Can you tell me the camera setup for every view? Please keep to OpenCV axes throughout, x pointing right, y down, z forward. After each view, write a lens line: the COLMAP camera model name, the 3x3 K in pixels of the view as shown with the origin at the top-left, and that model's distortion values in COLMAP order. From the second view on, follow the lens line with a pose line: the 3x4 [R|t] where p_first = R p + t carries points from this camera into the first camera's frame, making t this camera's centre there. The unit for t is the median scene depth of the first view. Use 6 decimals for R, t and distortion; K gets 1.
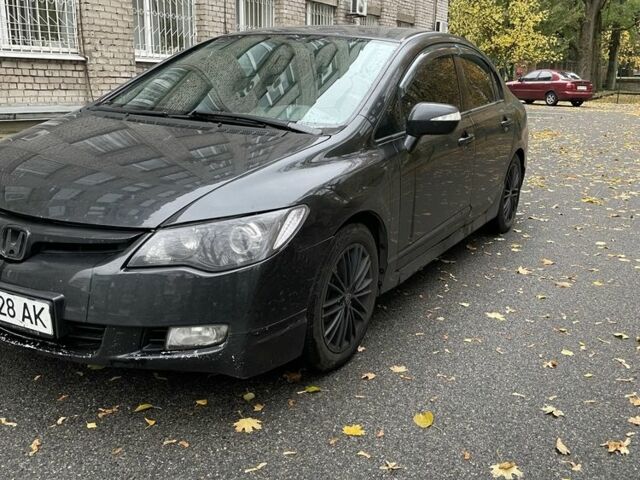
lens RADIAL K [[641.9, 0, 337.3], [0, 641.9, 241.0], [0, 0, 1]] dist [0.055301, -0.042942]
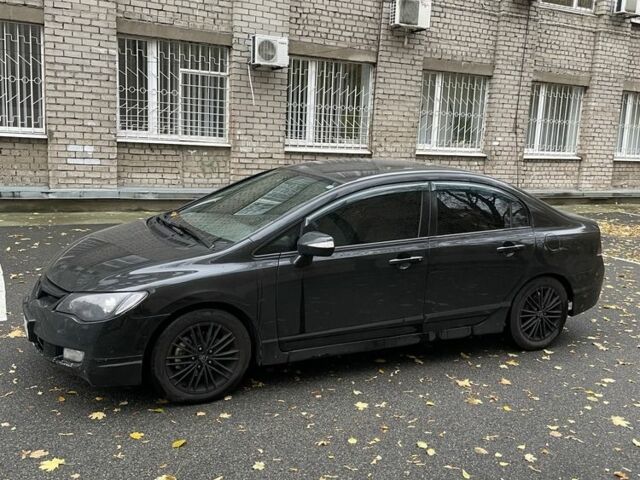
lens RADIAL K [[641.9, 0, 337.3], [0, 641.9, 241.0], [0, 0, 1]] dist [0.055301, -0.042942]
pose [[0.828086, 0.105435, -0.550597, 0.250514], [-0.164267, 0.984680, -0.058495, -0.033718], [0.535995, 0.138884, 0.832719, -0.028958]]
